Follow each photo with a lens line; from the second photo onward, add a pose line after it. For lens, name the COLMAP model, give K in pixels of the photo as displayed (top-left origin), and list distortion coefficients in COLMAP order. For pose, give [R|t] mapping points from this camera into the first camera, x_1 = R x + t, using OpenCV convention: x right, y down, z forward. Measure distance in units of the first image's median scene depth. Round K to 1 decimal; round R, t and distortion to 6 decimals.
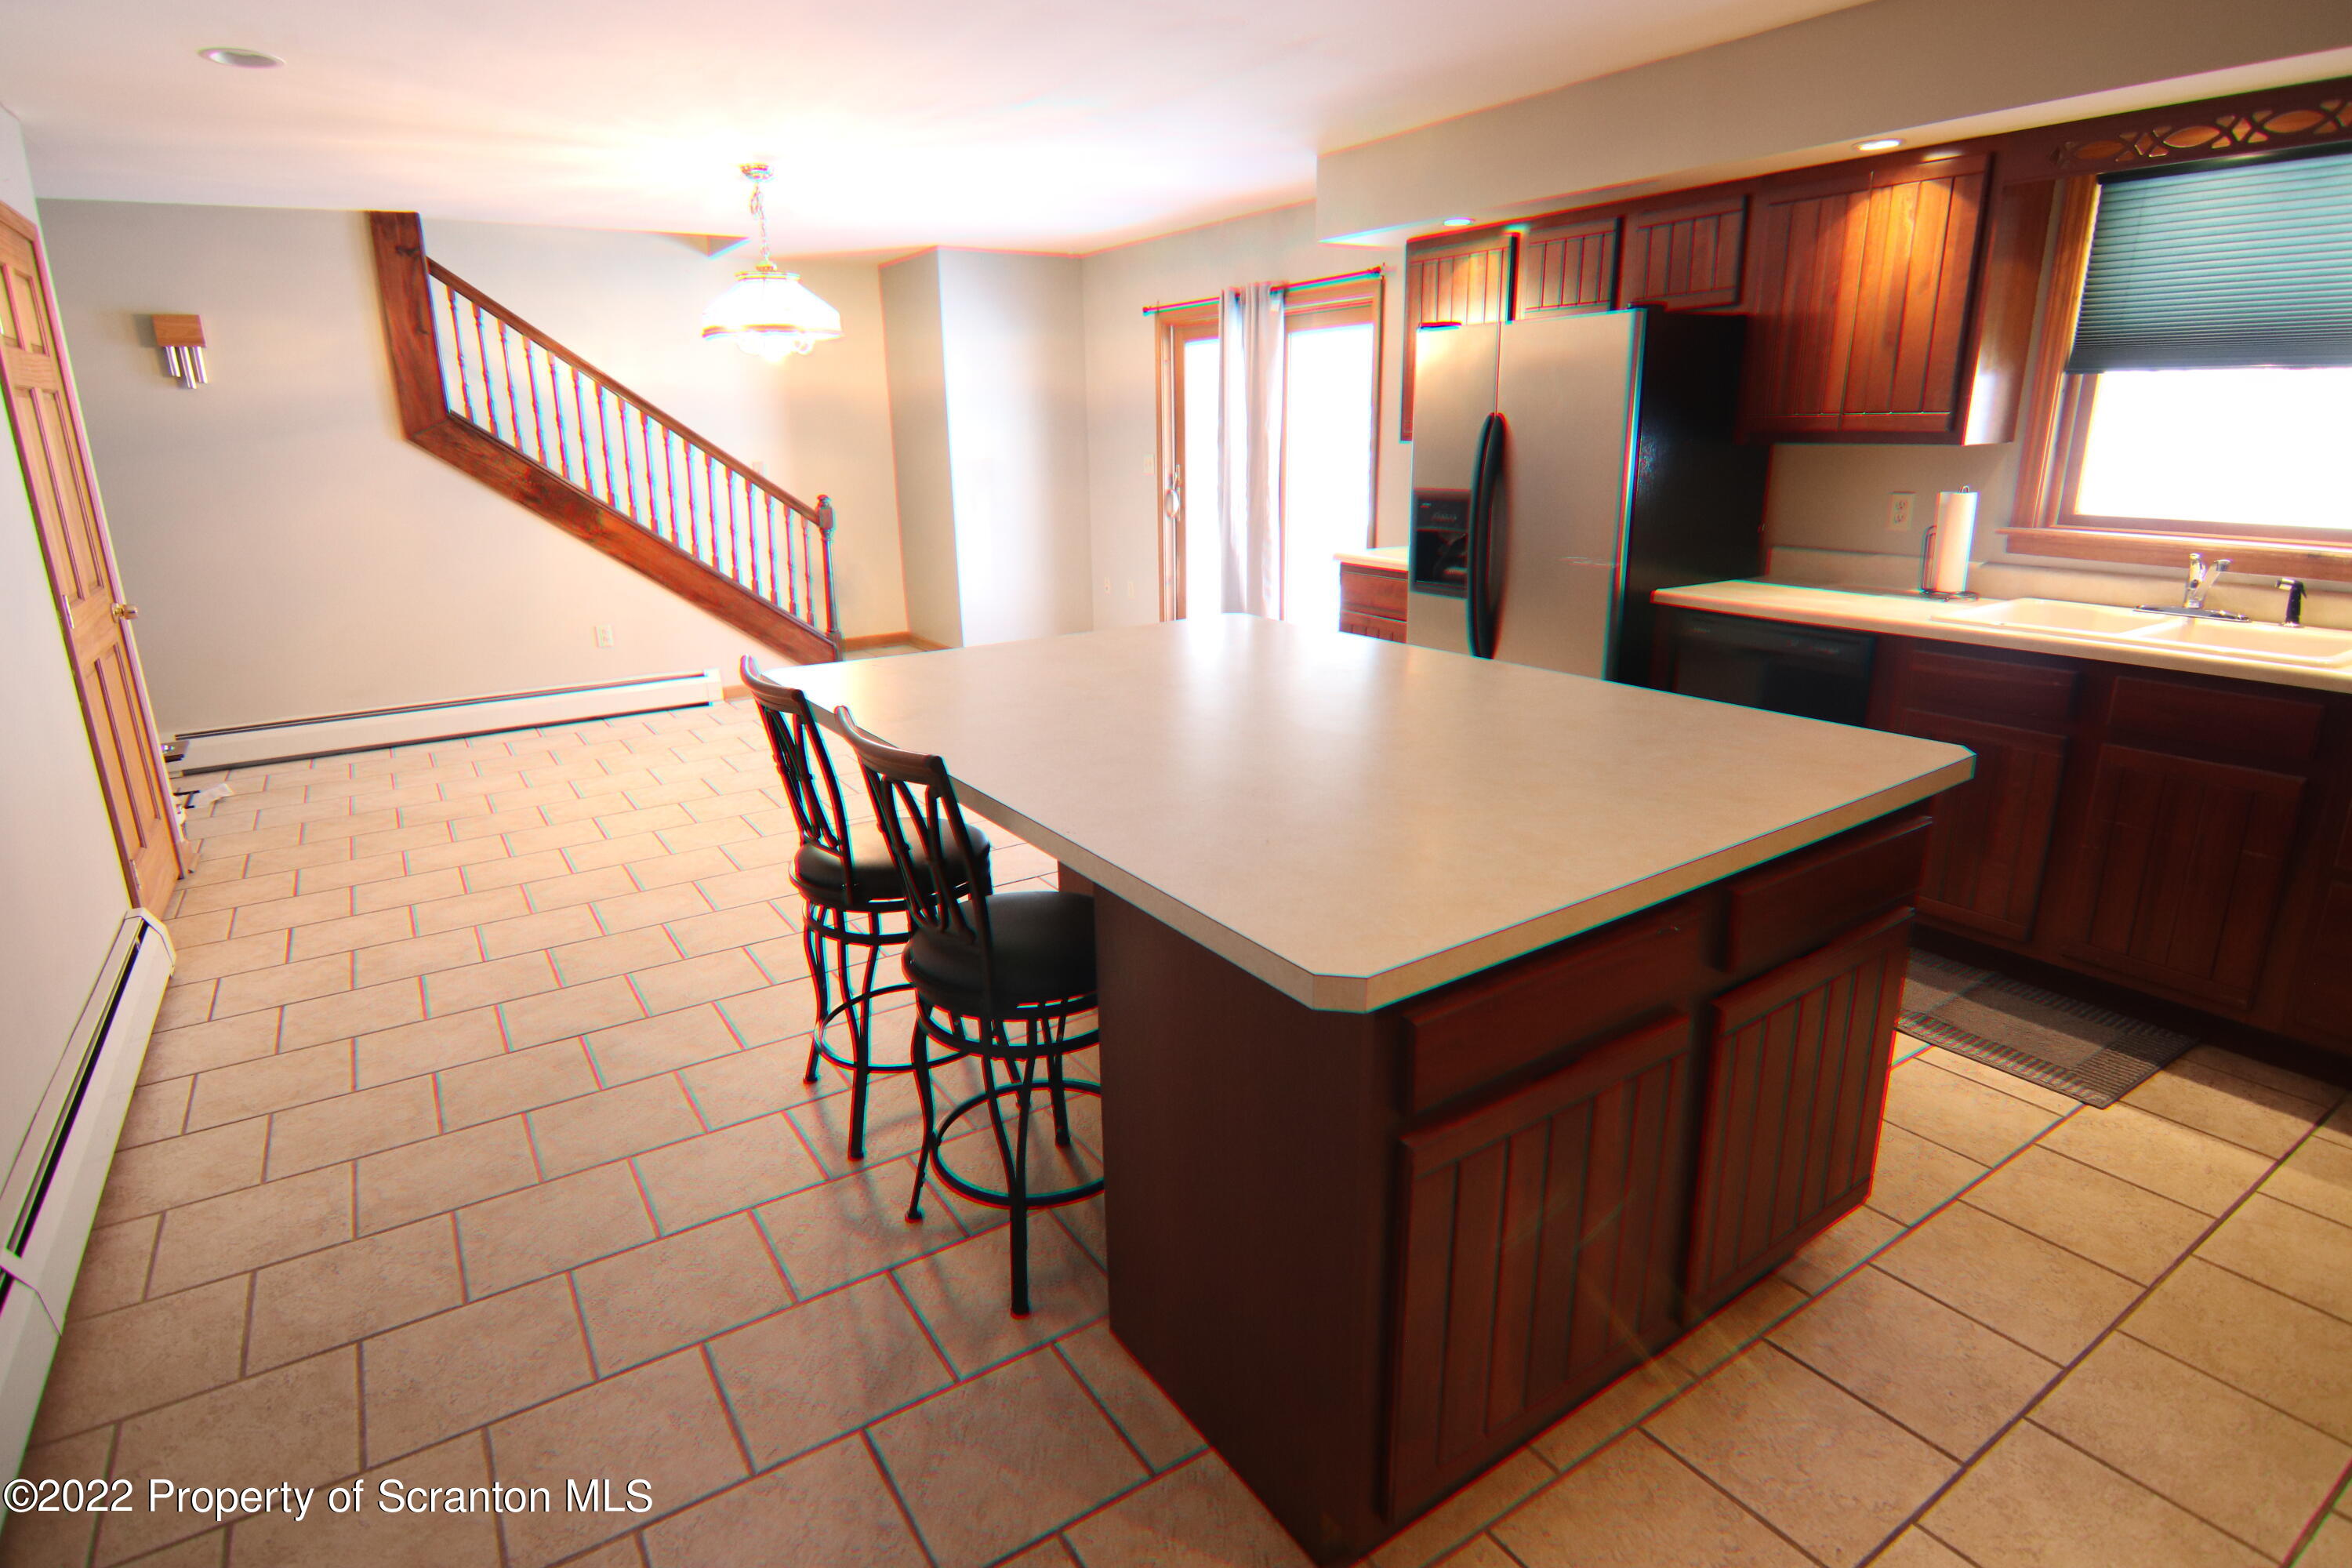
lens RADIAL K [[1196.8, 0, 1171.6], [0, 1196.8, 780.8], [0, 0, 1]] dist [-0.006425, -0.002426]
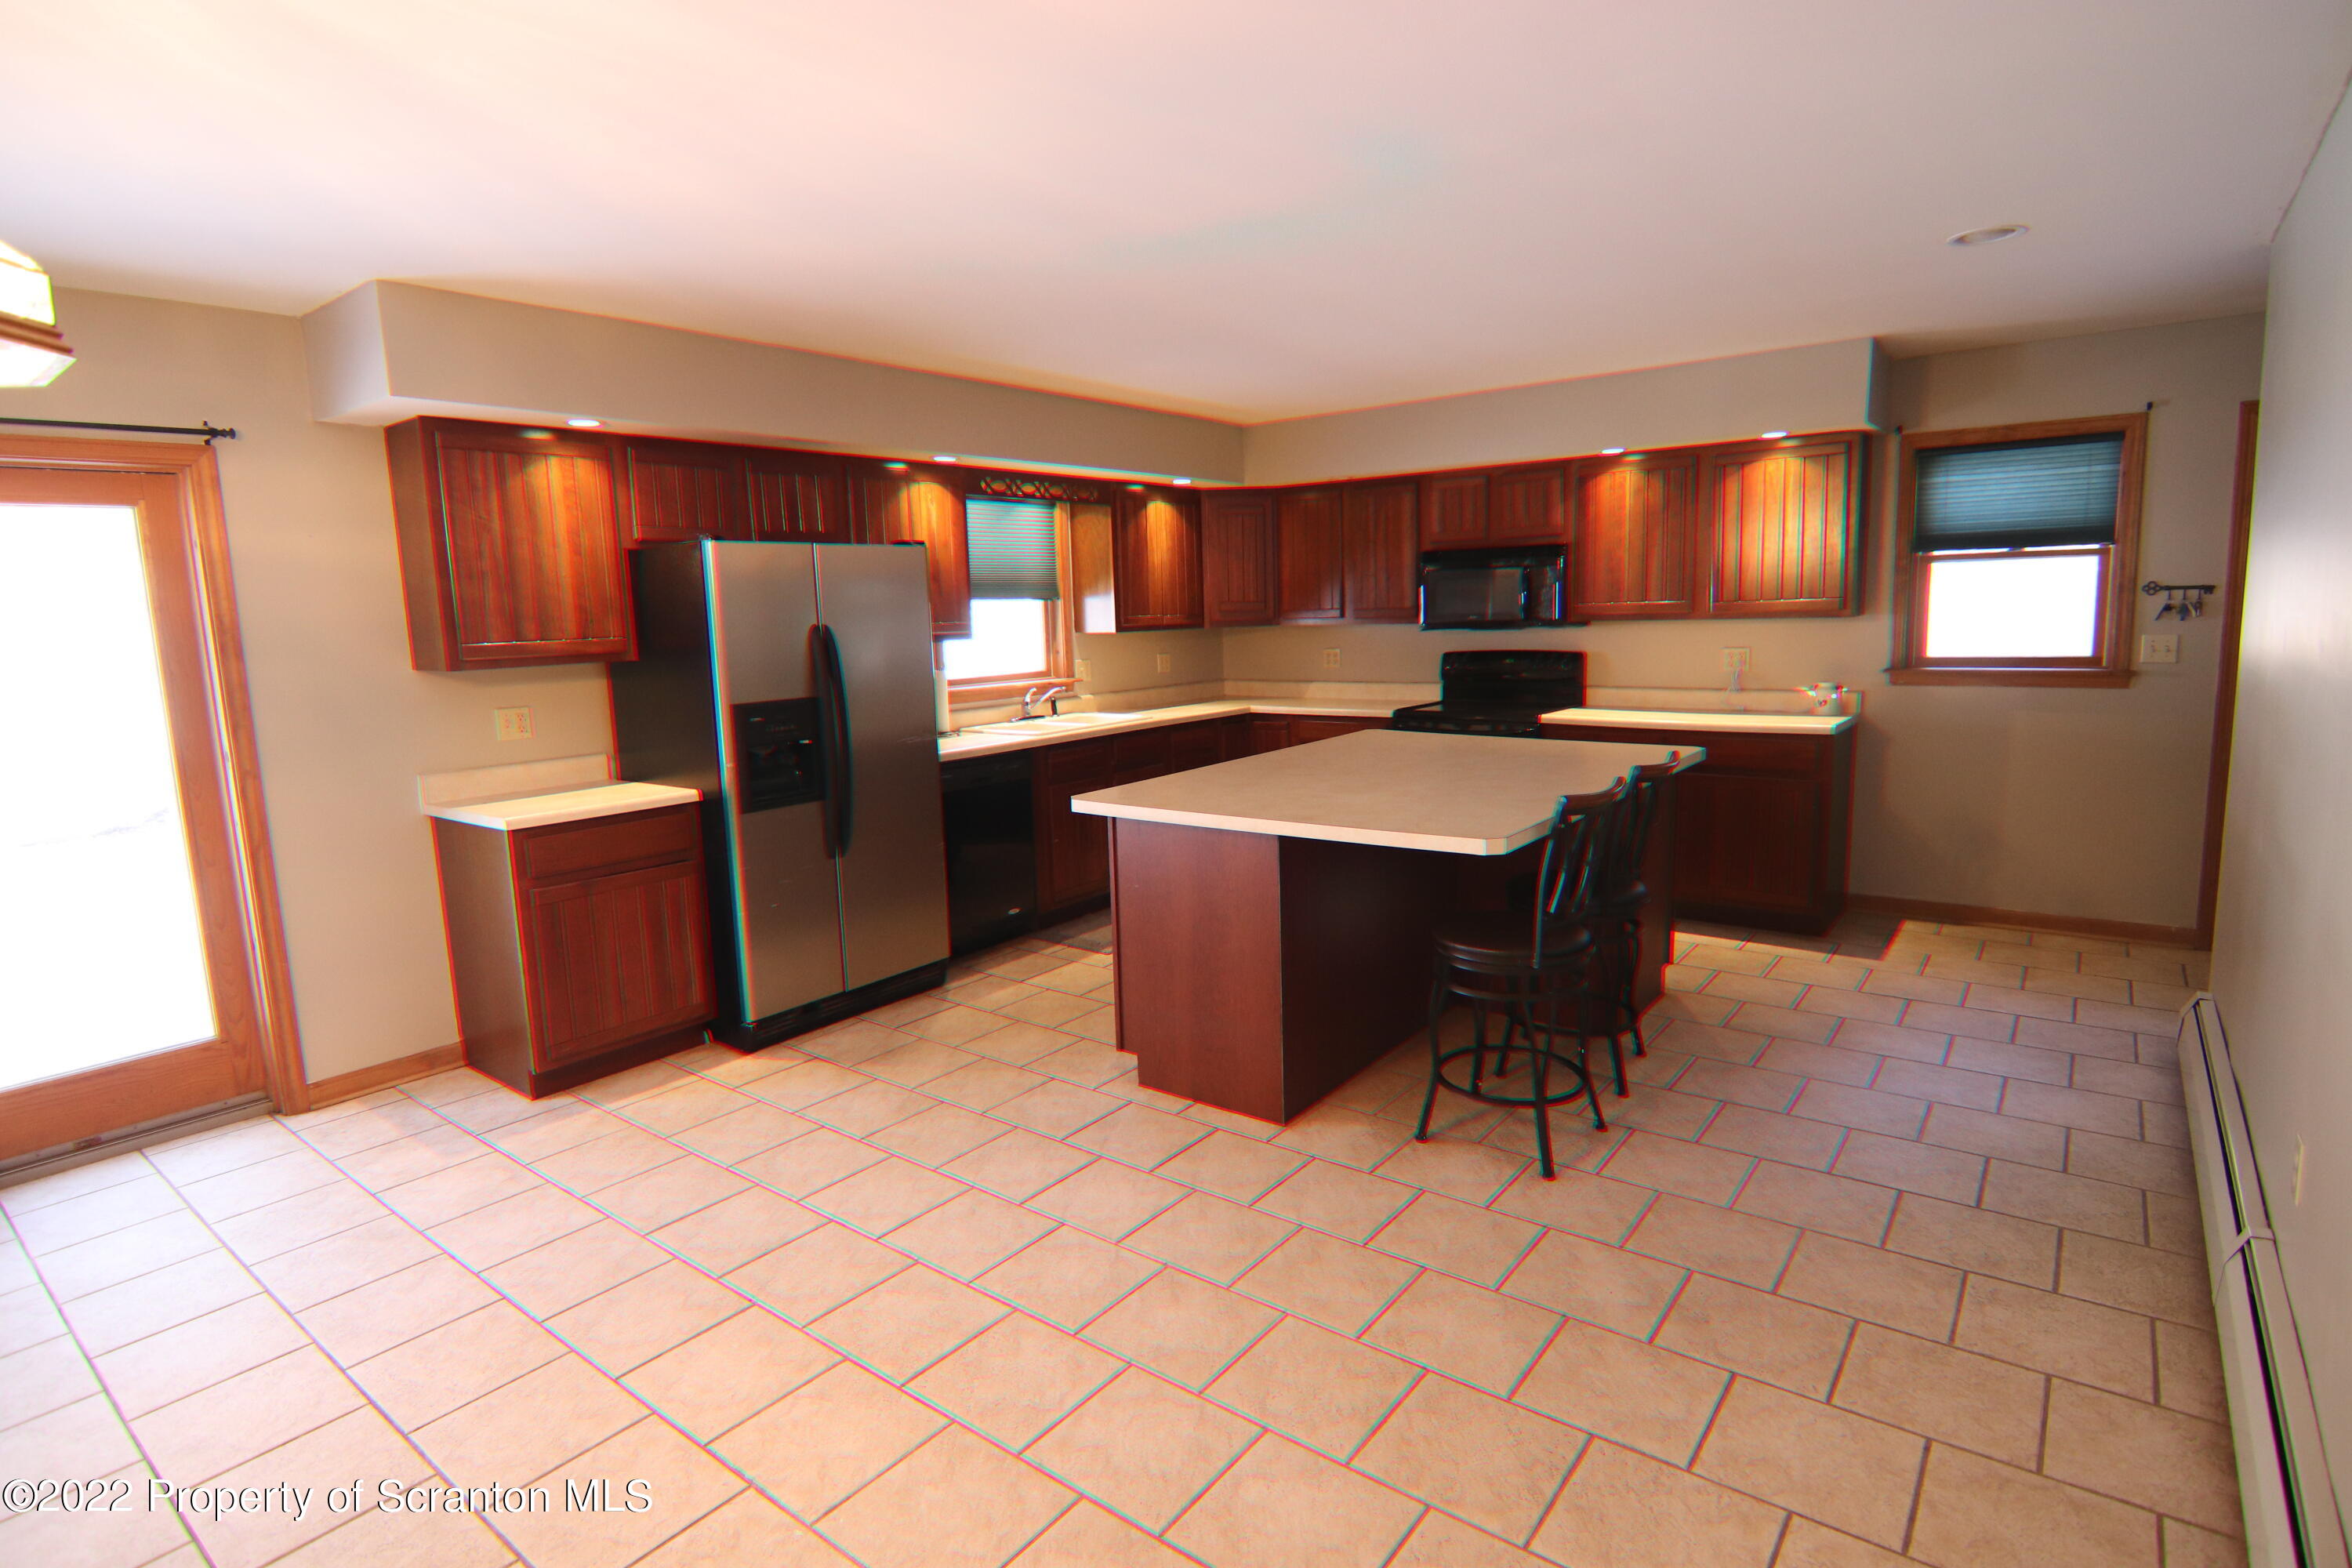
lens RADIAL K [[1196.8, 0, 1170.6], [0, 1196.8, 778.6], [0, 0, 1]] dist [-0.006425, -0.002426]
pose [[-0.317816, -0.108433, 0.941932, -1.250058], [0.306129, 0.928499, 0.210177, -0.453097], [-0.897373, 0.355150, -0.261897, 1.545786]]
